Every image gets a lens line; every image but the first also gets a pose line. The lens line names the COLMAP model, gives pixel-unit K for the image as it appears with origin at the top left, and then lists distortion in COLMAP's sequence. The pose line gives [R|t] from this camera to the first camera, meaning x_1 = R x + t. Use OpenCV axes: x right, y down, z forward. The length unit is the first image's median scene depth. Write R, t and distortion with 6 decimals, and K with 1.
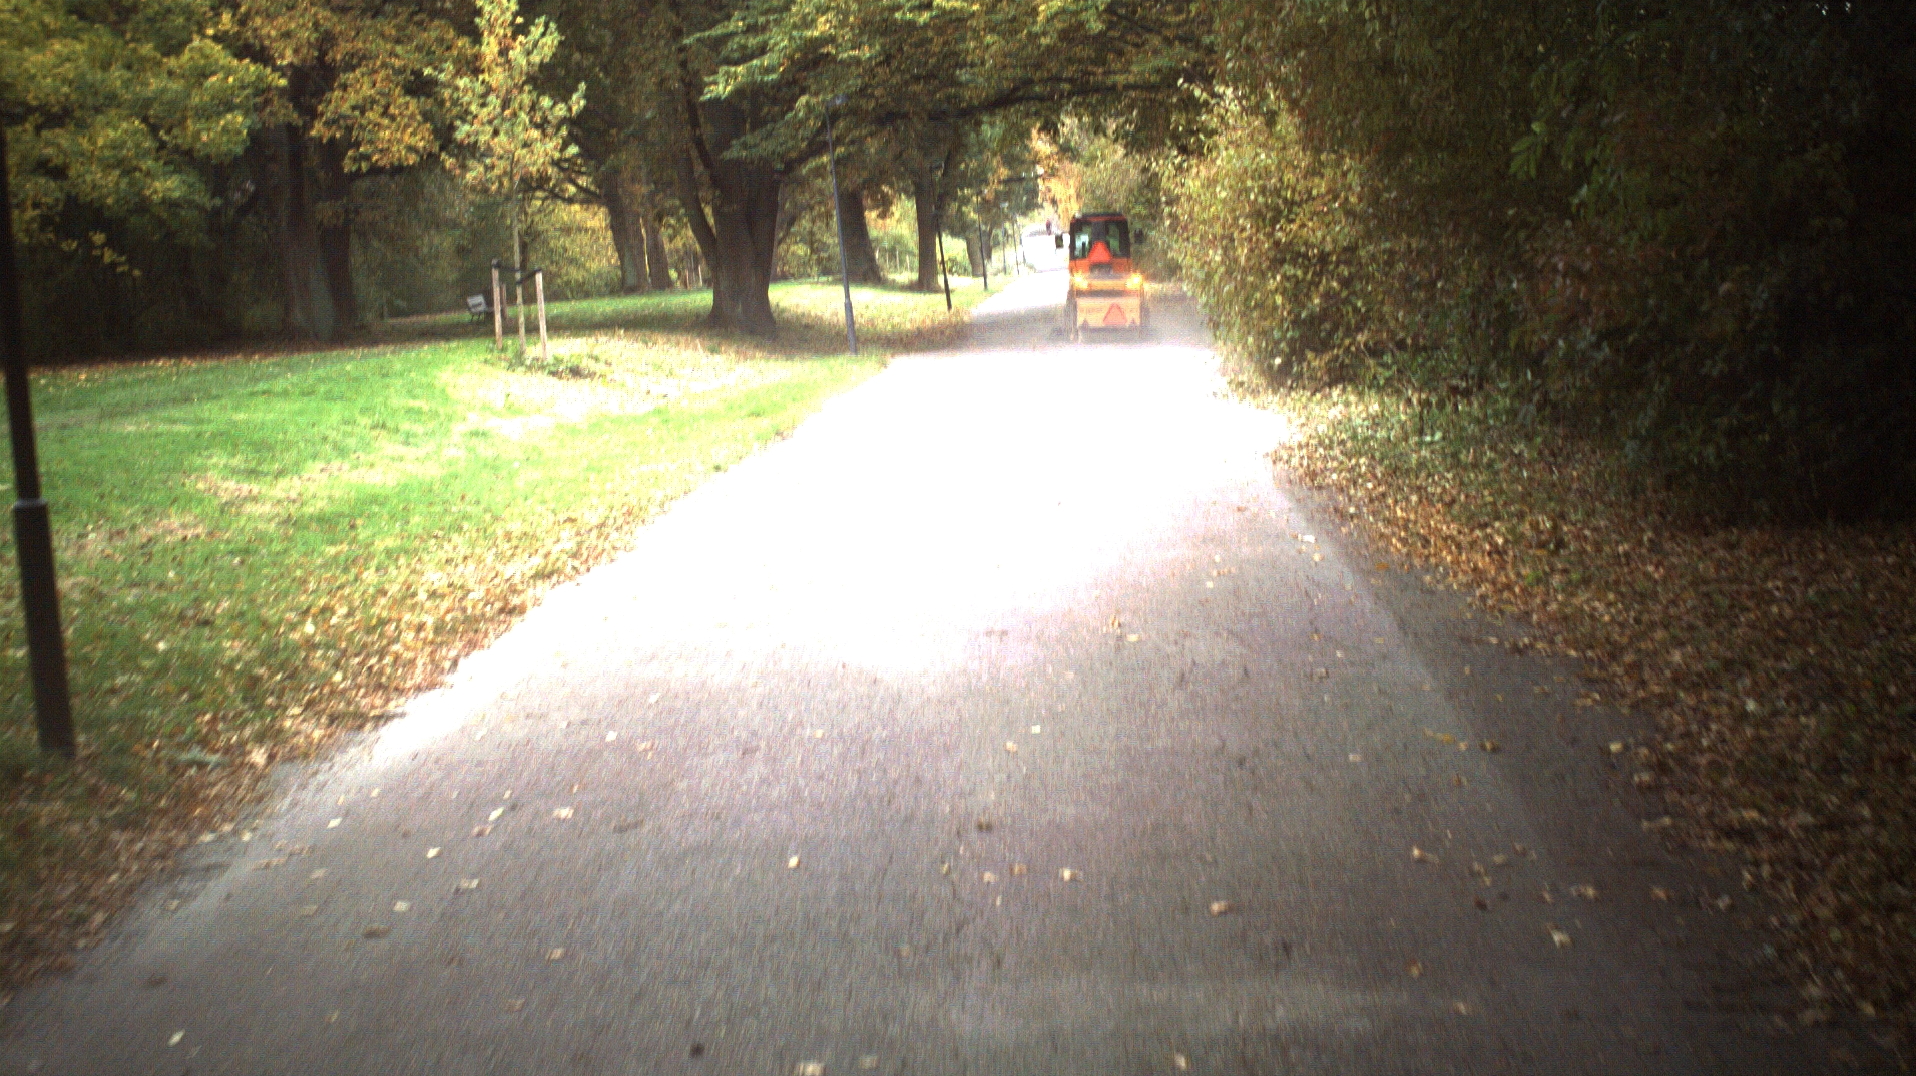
lens RADIAL K [[3205.0, 0, 958.0], [0, 3205.0, 538.0], [0, 0, 1]] dist [-0.211909, -0.022439]
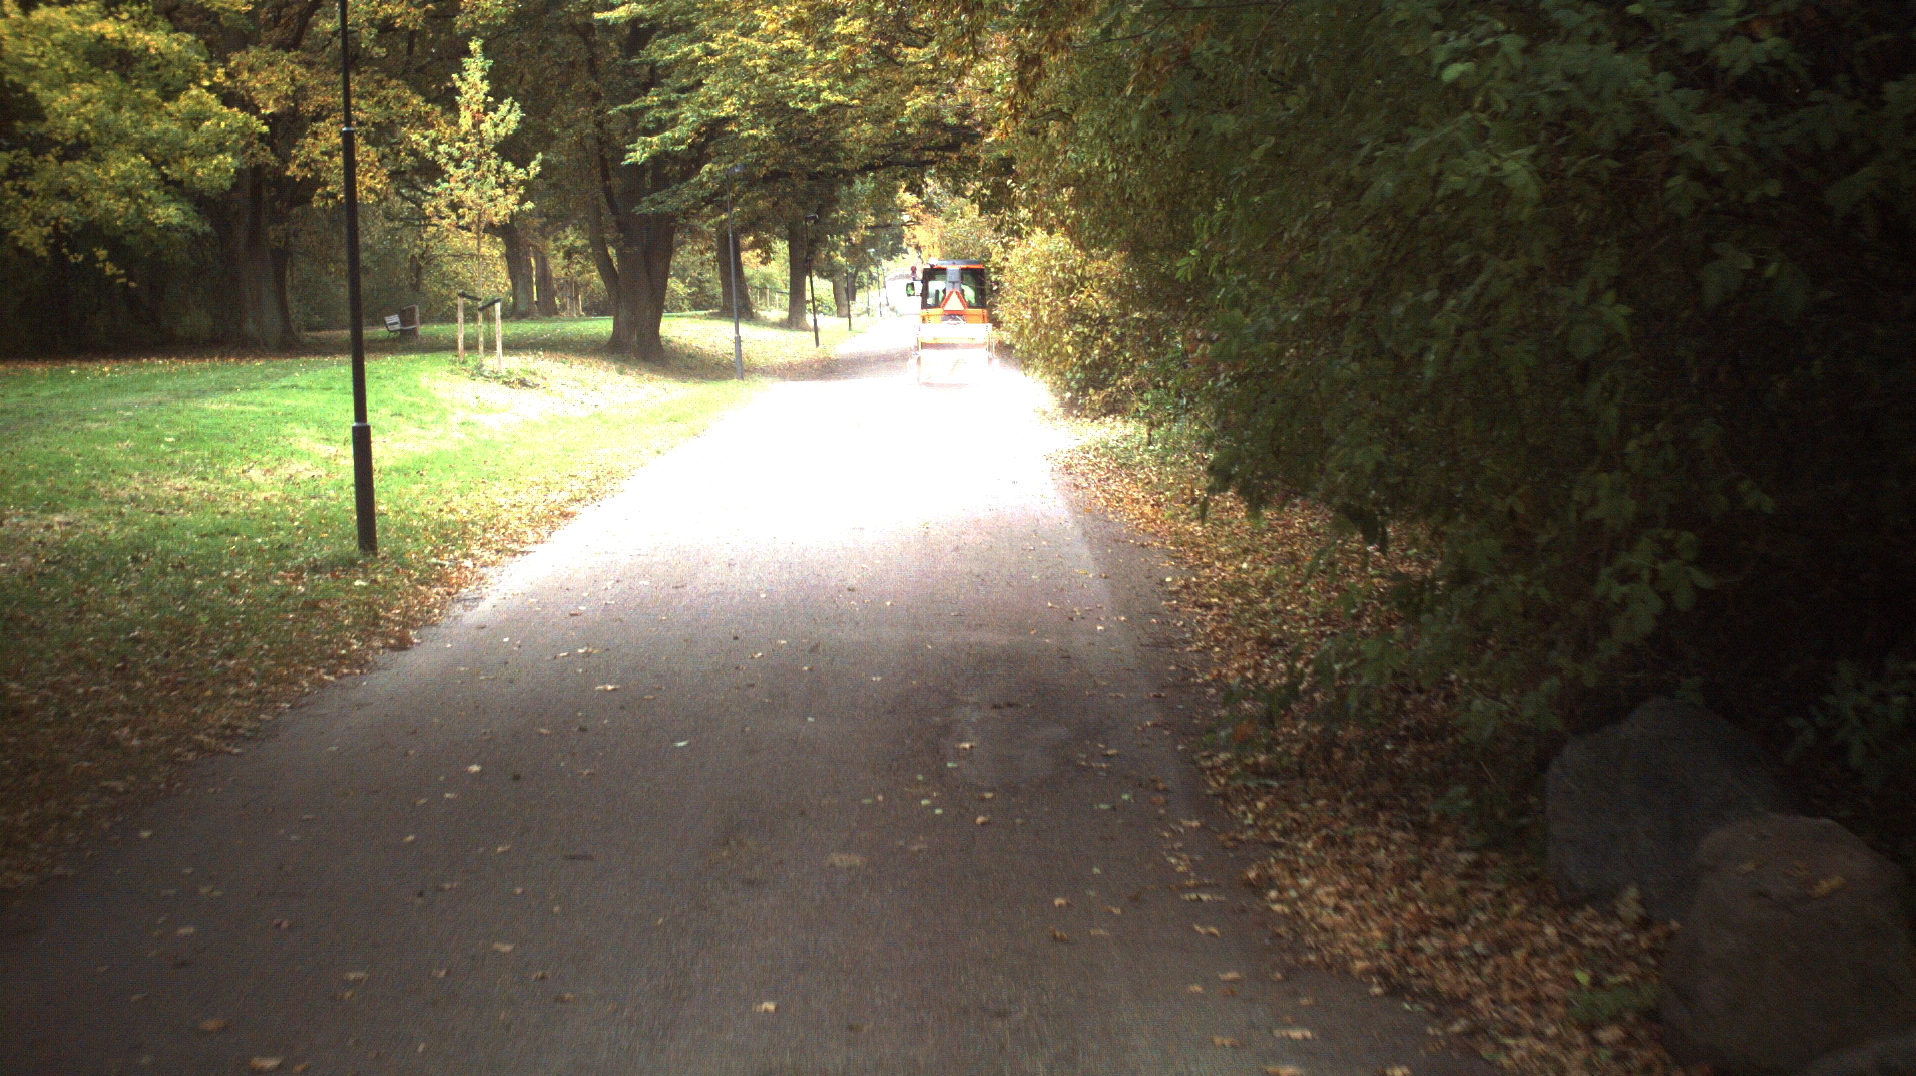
lens RADIAL K [[3205.0, 0, 958.0], [0, 3205.0, 538.0], [0, 0, 1]] dist [-0.211909, -0.022439]
pose [[0.998076, 0.041901, 0.045705, -0.003205], [-0.041321, 0.999054, -0.013566, 0.013644], [-0.046230, 0.011651, 0.998863, -0.187918]]
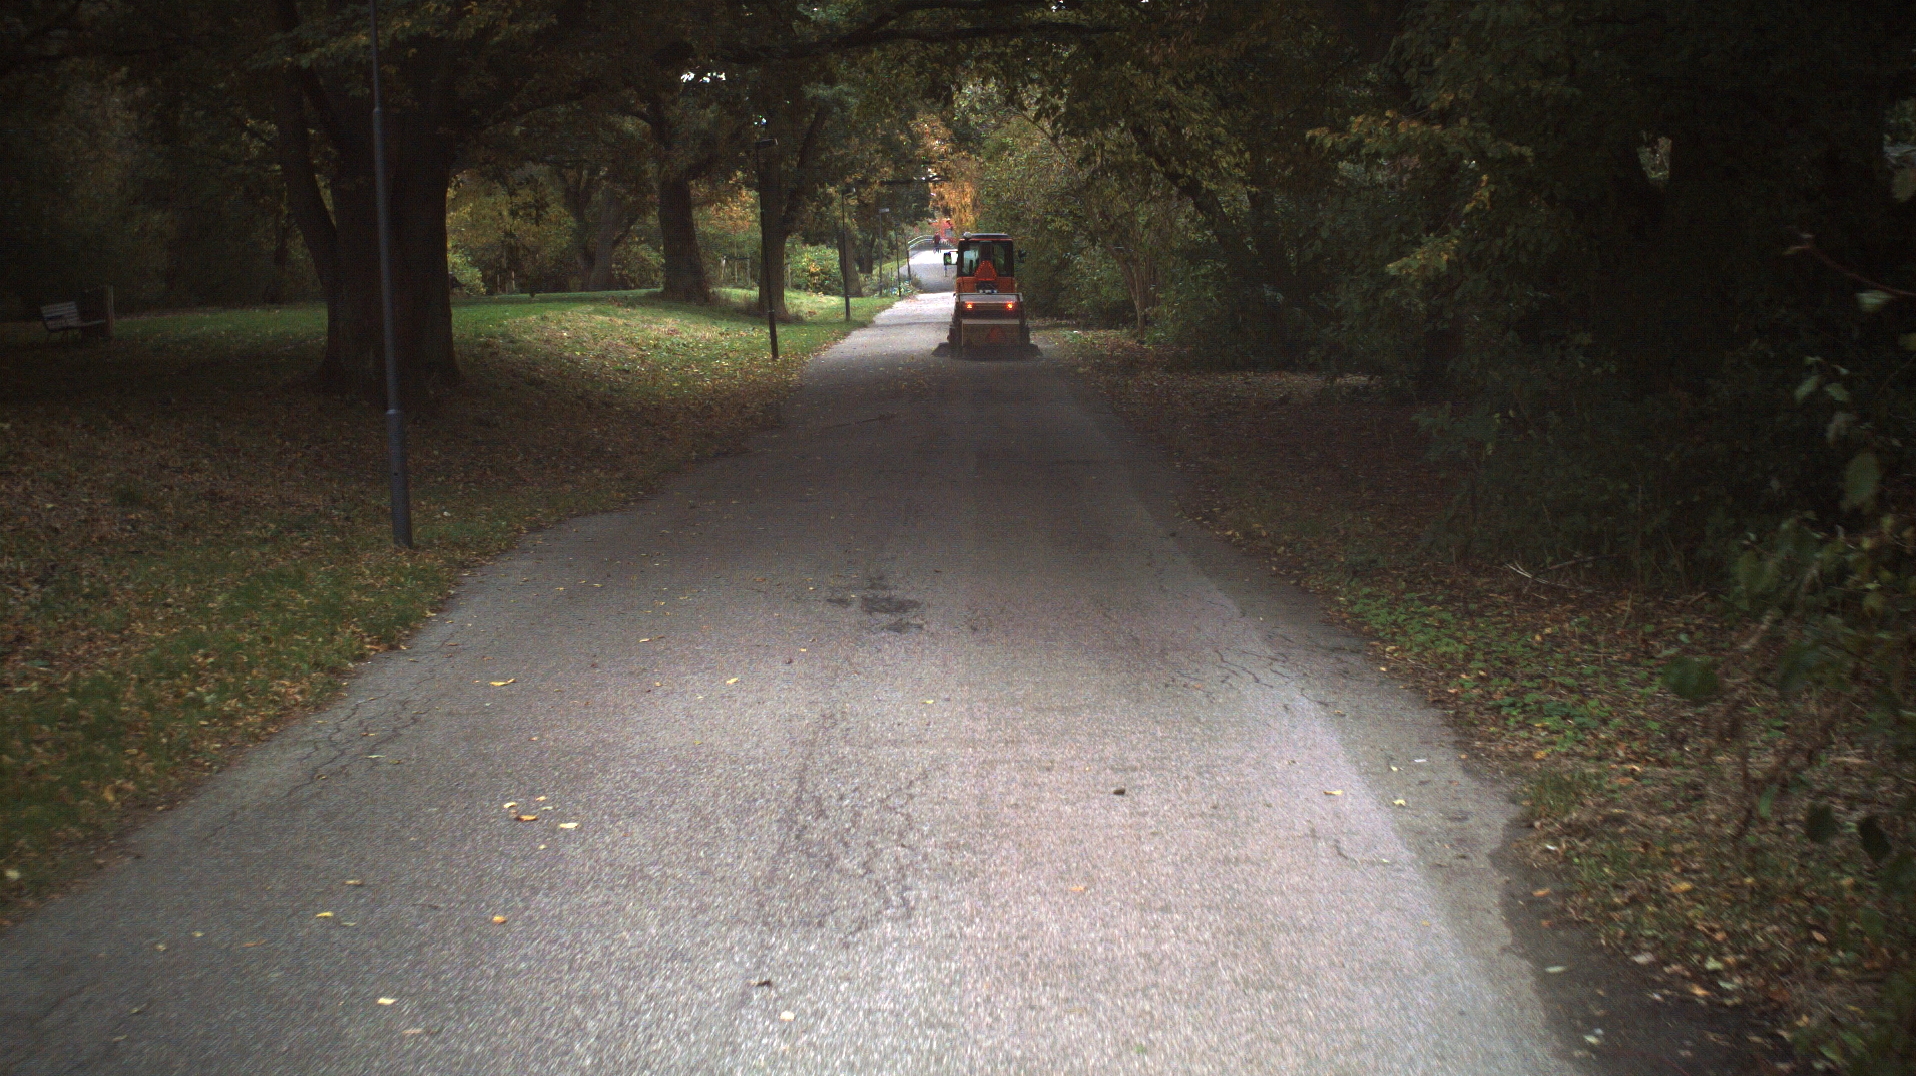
lens RADIAL K [[3205.0, 0, 958.0], [0, 3205.0, 538.0], [0, 0, 1]] dist [-0.211909, -0.022439]
pose [[0.997981, 0.051020, 0.037824, 0.020332], [-0.050914, 0.998696, -0.003763, -0.056361], [-0.037967, 0.001829, 0.999277, 0.559481]]
